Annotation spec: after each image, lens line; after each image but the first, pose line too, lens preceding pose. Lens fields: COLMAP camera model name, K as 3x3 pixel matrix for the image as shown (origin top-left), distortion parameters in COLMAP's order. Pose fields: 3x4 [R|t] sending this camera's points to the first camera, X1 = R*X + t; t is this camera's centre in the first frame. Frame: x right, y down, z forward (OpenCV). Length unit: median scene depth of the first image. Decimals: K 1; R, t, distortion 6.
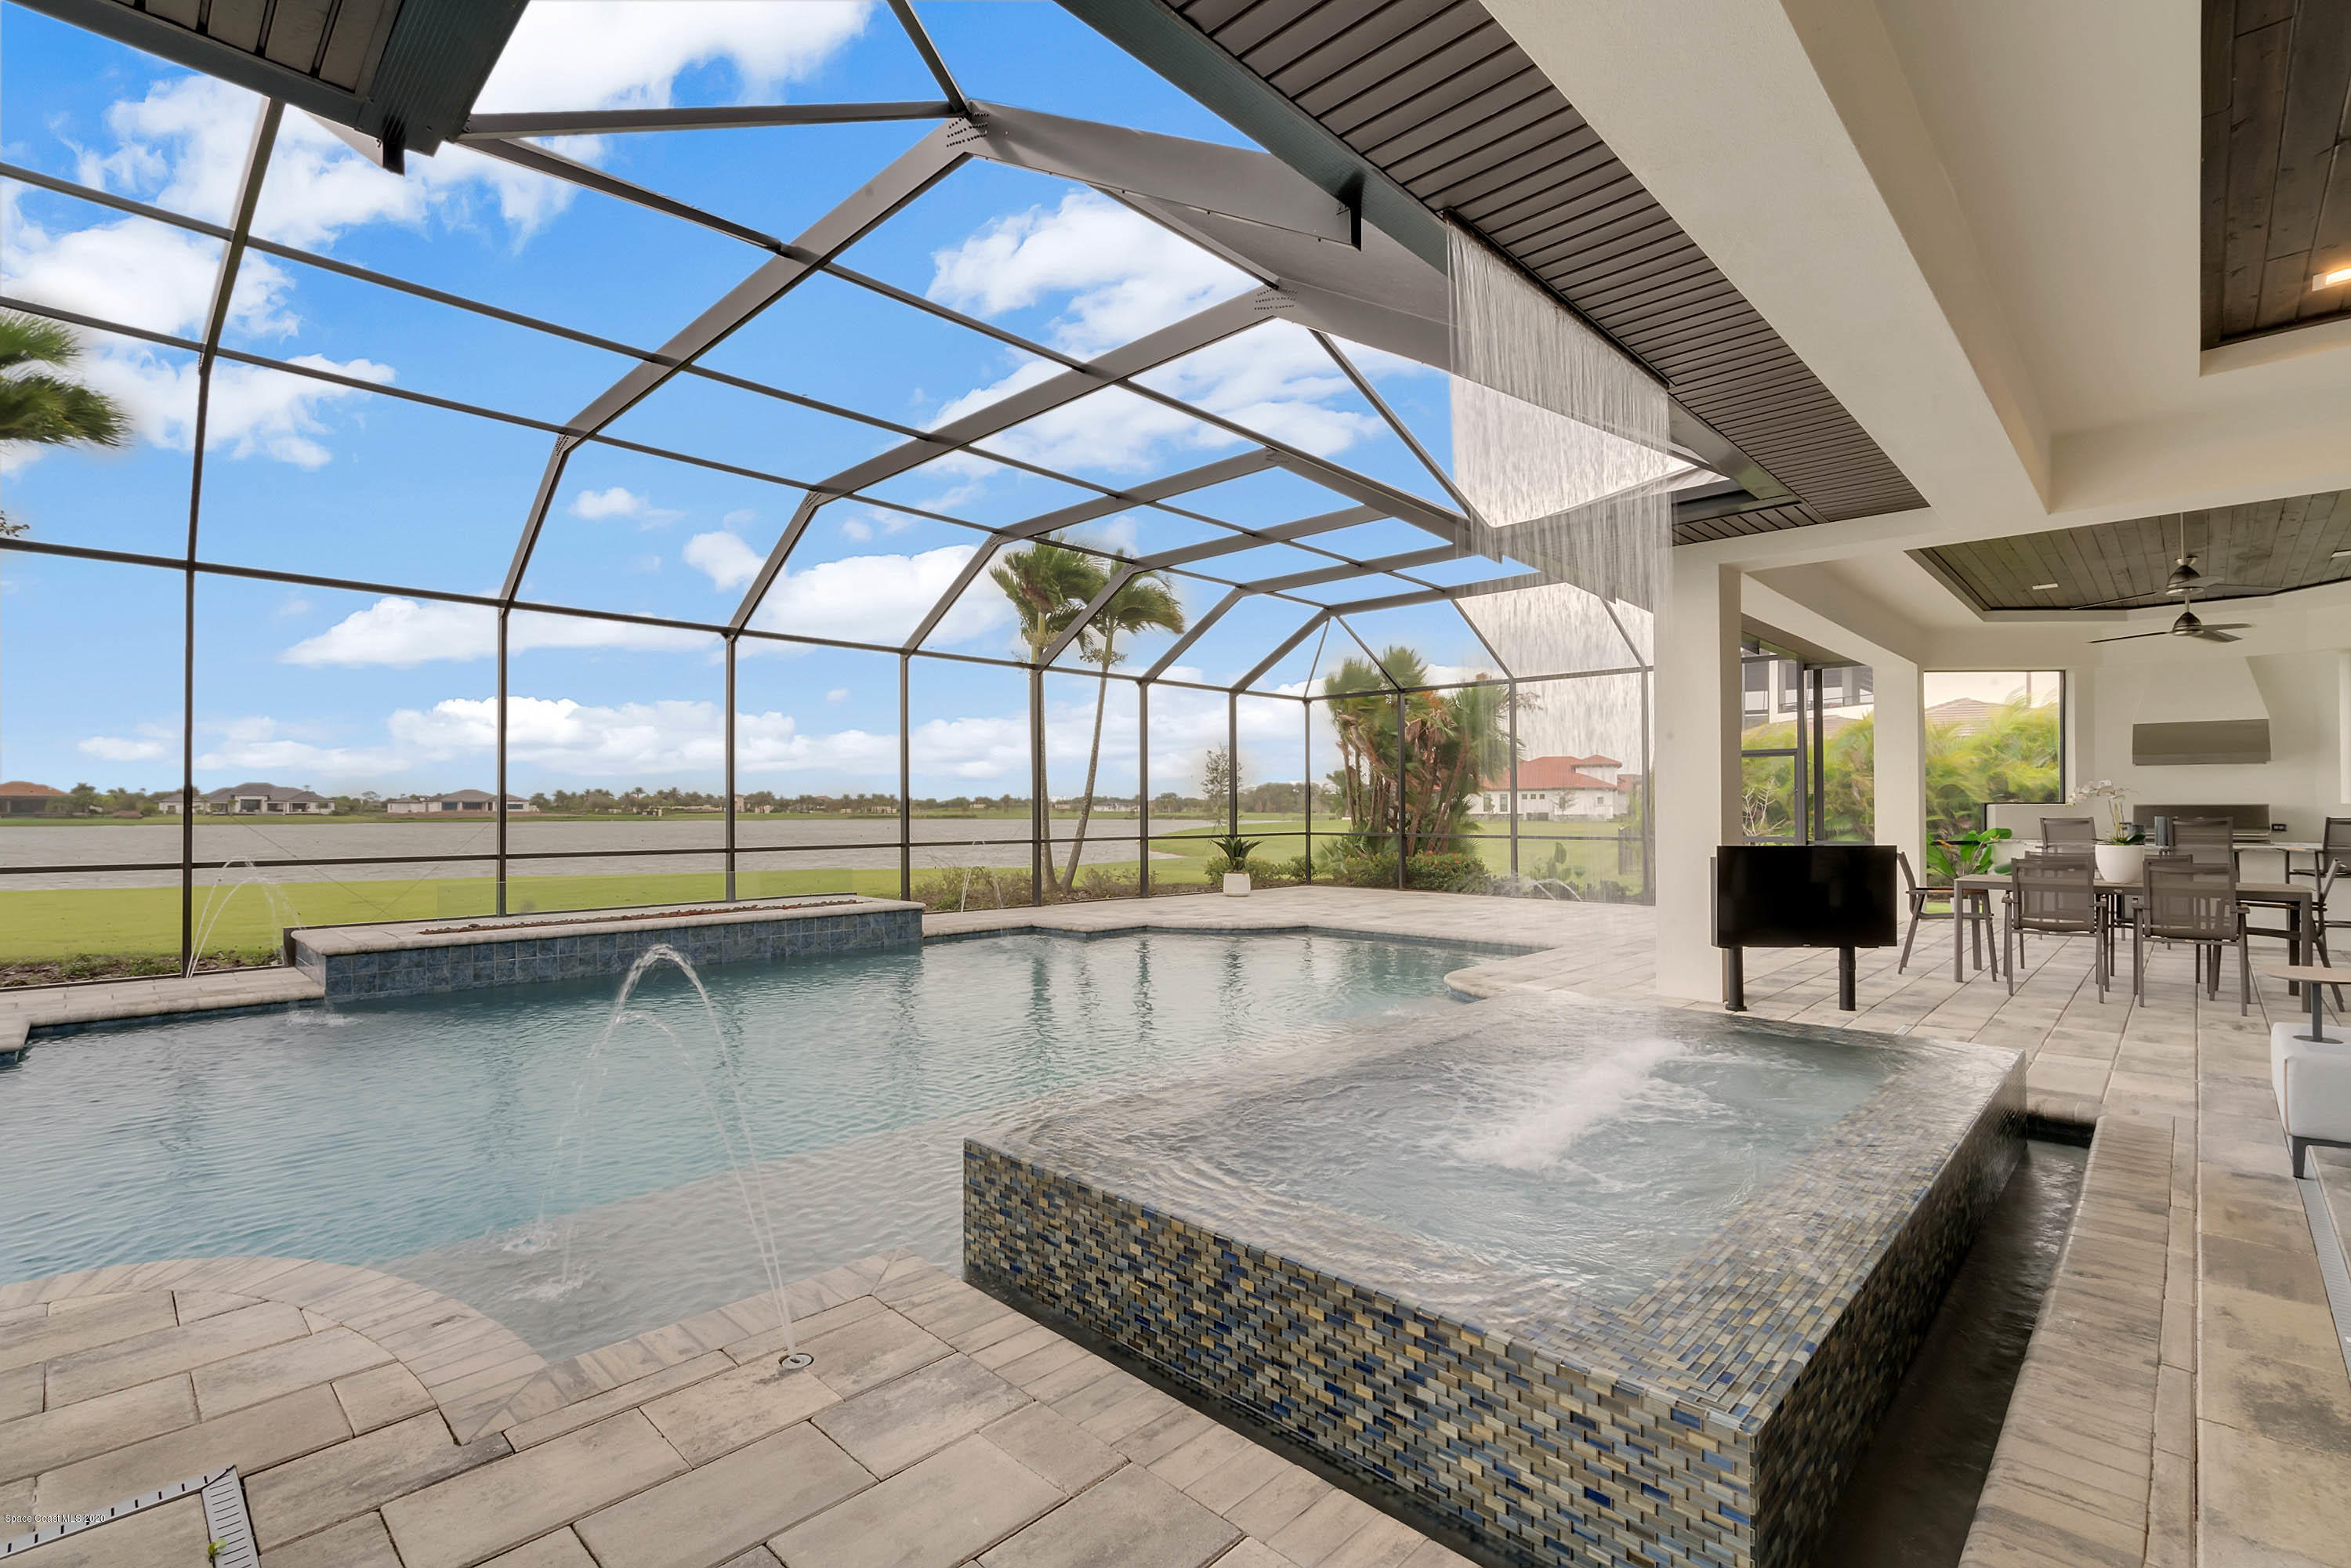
lens RADIAL K [[1066.0, 0, 1177.4], [0, 1066.0, 804.9], [0, 0, 1]] dist [-0.005889, -0.000391]
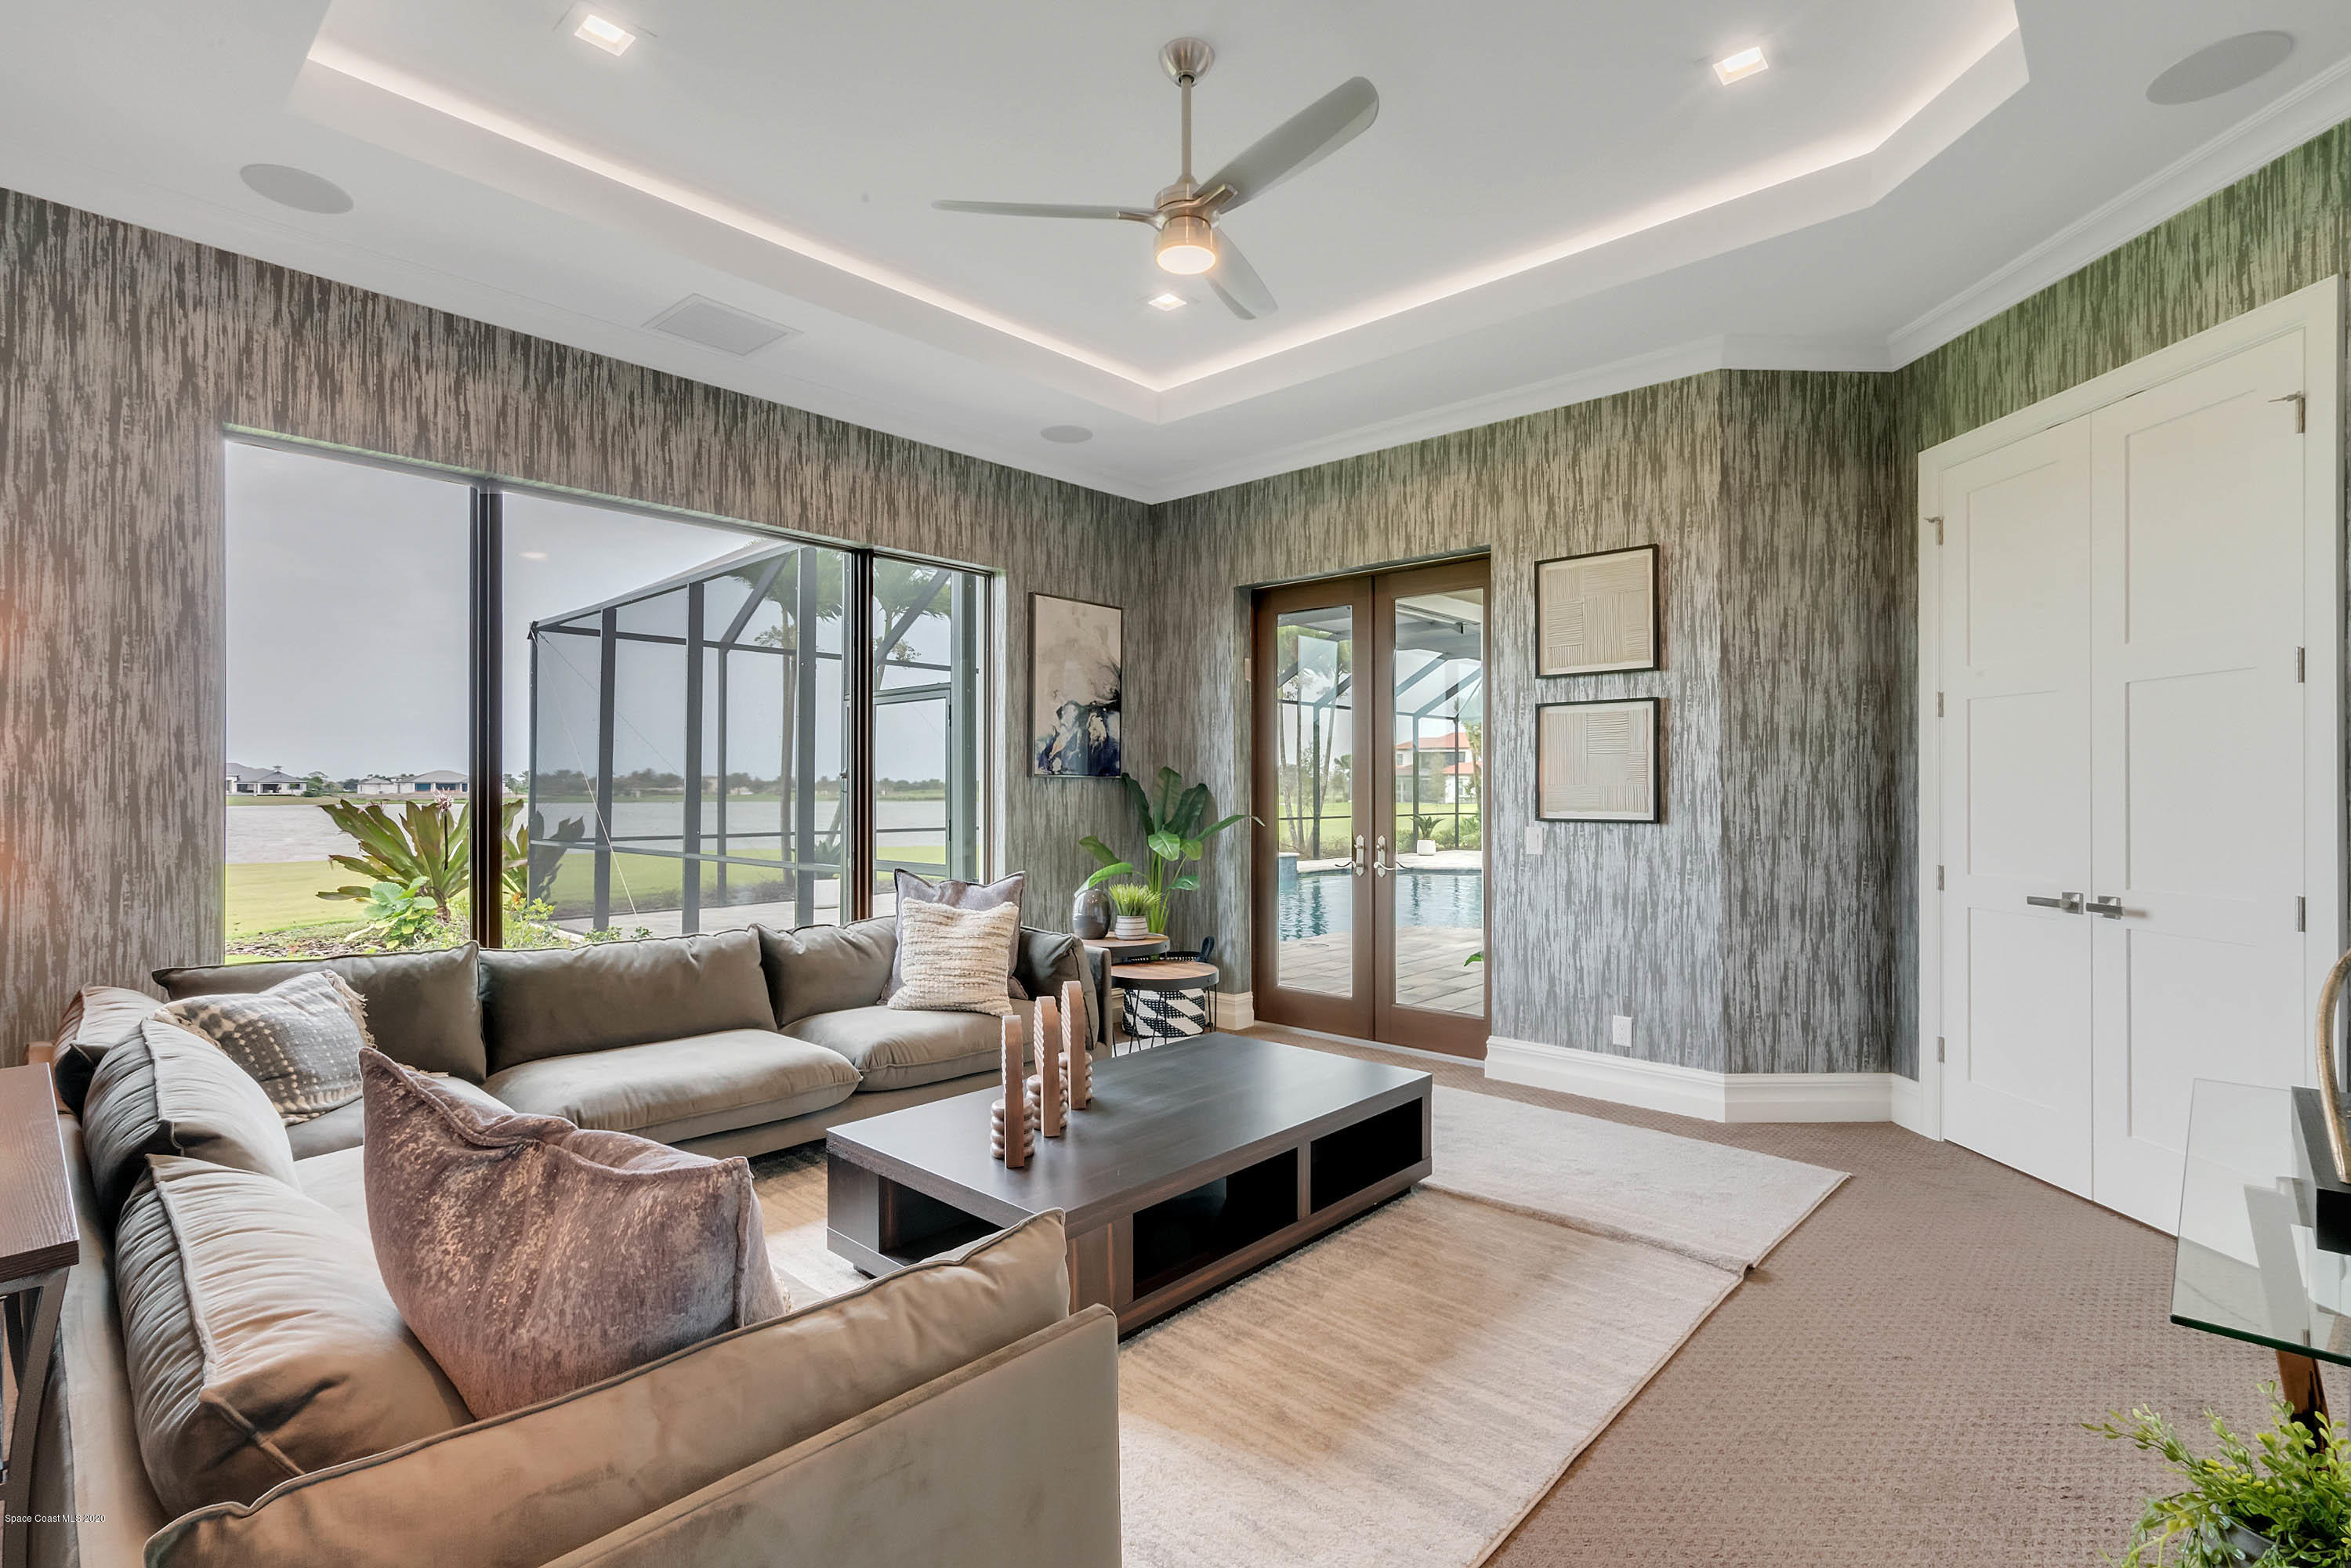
lens RADIAL K [[1079.1, 0, 1173.0], [0, 1079.1, 786.4], [0, 0, 1]] dist [-0.000286, -0.000090]
pose [[0.999895, 0.001447, 0.014429, -0.312397], [-0.001444, 0.999999, -0.000175, -0.009153], [-0.014430, 0.000154, 0.999896, -0.488840]]
